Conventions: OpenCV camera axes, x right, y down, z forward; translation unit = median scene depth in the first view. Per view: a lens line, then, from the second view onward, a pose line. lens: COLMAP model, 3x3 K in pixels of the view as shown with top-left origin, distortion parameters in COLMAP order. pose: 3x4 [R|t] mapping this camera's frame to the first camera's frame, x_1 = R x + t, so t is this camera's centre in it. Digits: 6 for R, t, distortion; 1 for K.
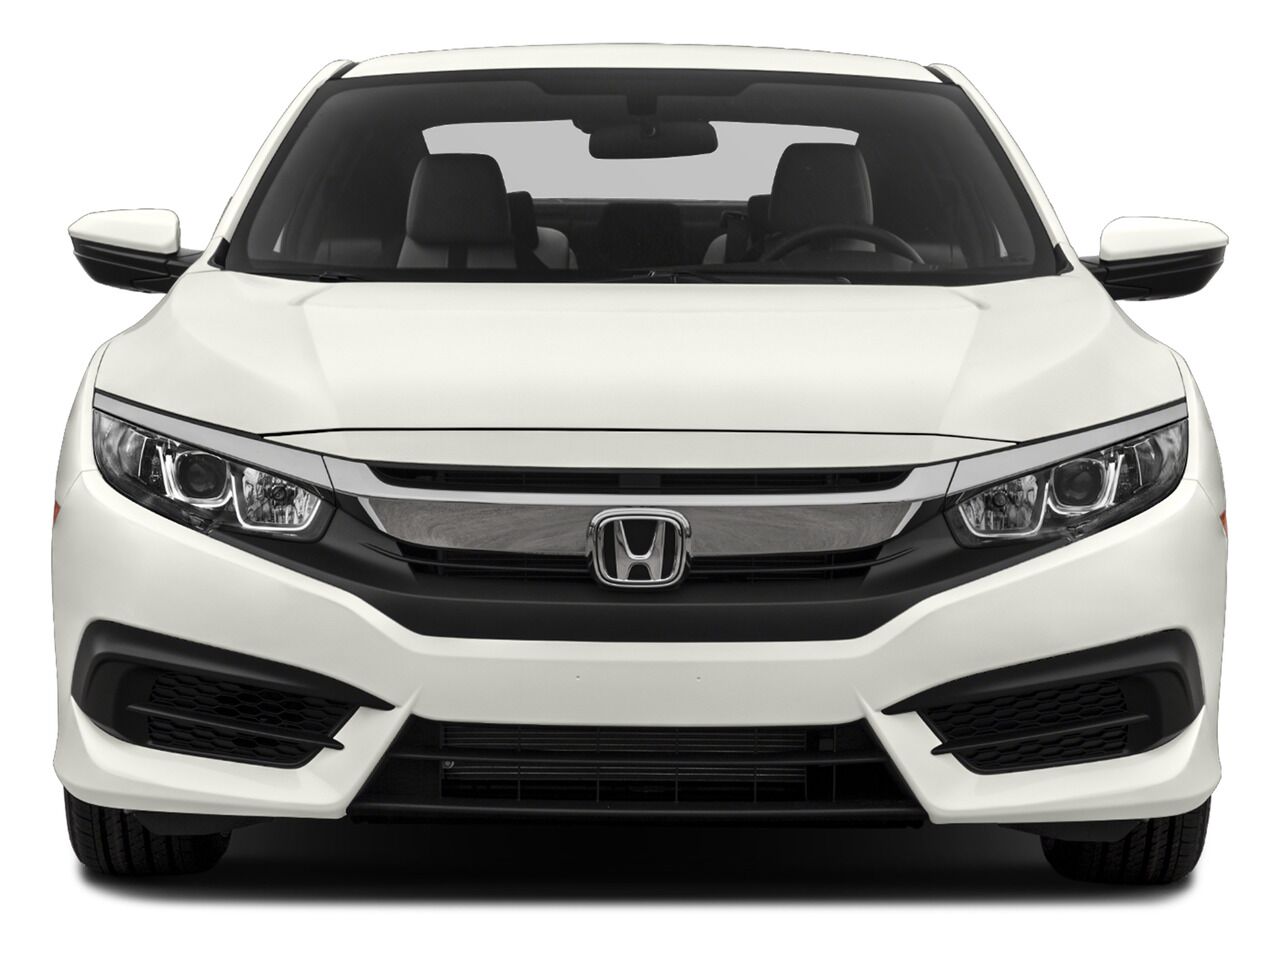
lens RADIAL K [[4493.9, 0, 640.0], [0, 4493.9, 479.7], [0, 0, 1]] dist [-0.227810, 0.000000]
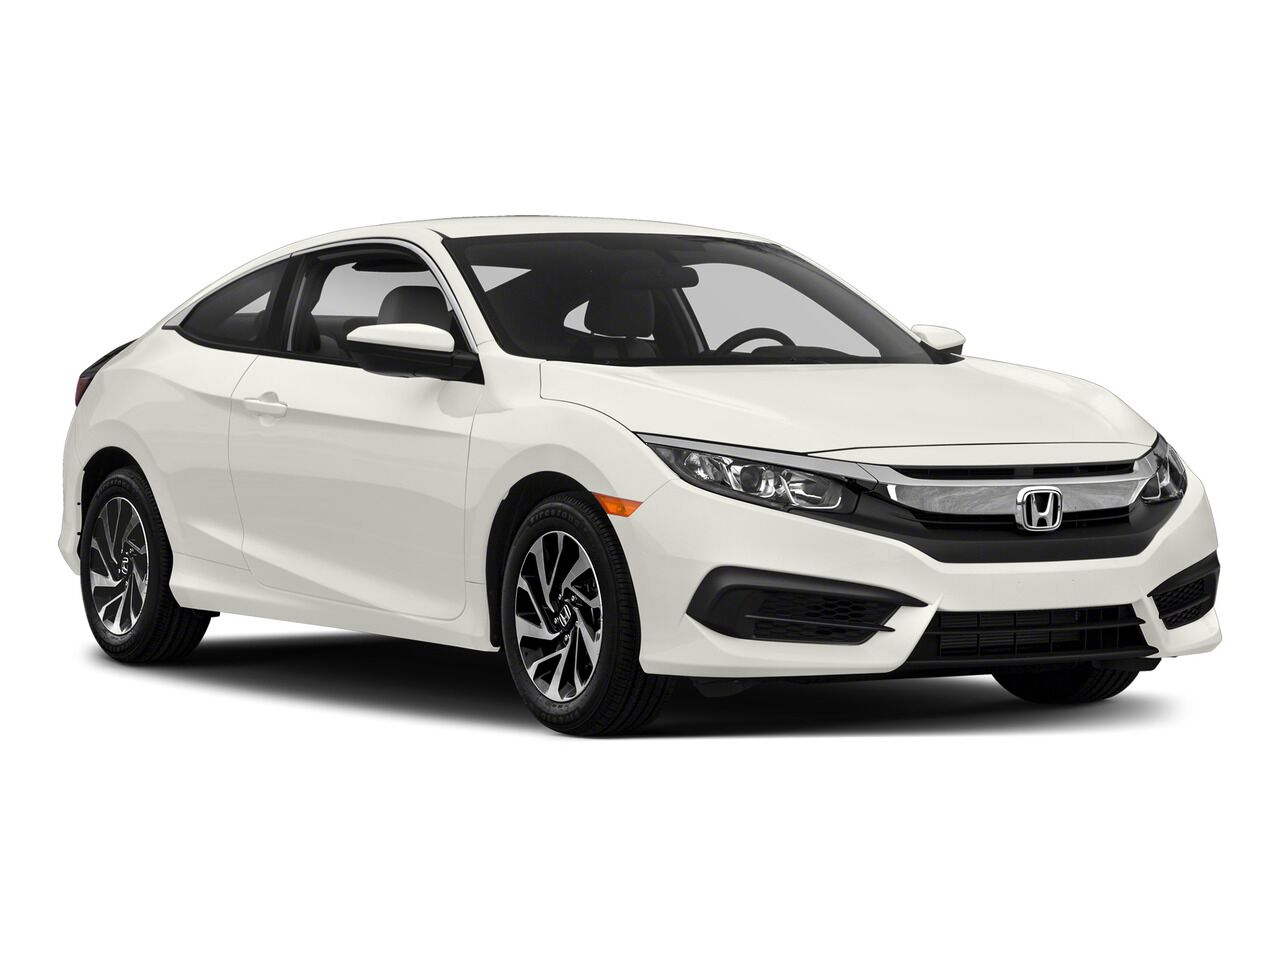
lens RADIAL K [[3772.0, 0, 639.9], [0, 3772.0, 479.8], [0, 0, 1]] dist [0.014294, 0.000000]
pose [[0.871752, -0.028594, 0.489113, -0.860483], [0.037865, 0.999242, -0.009072, 0.011119], [-0.488482, 0.026429, 0.872173, -0.224704]]
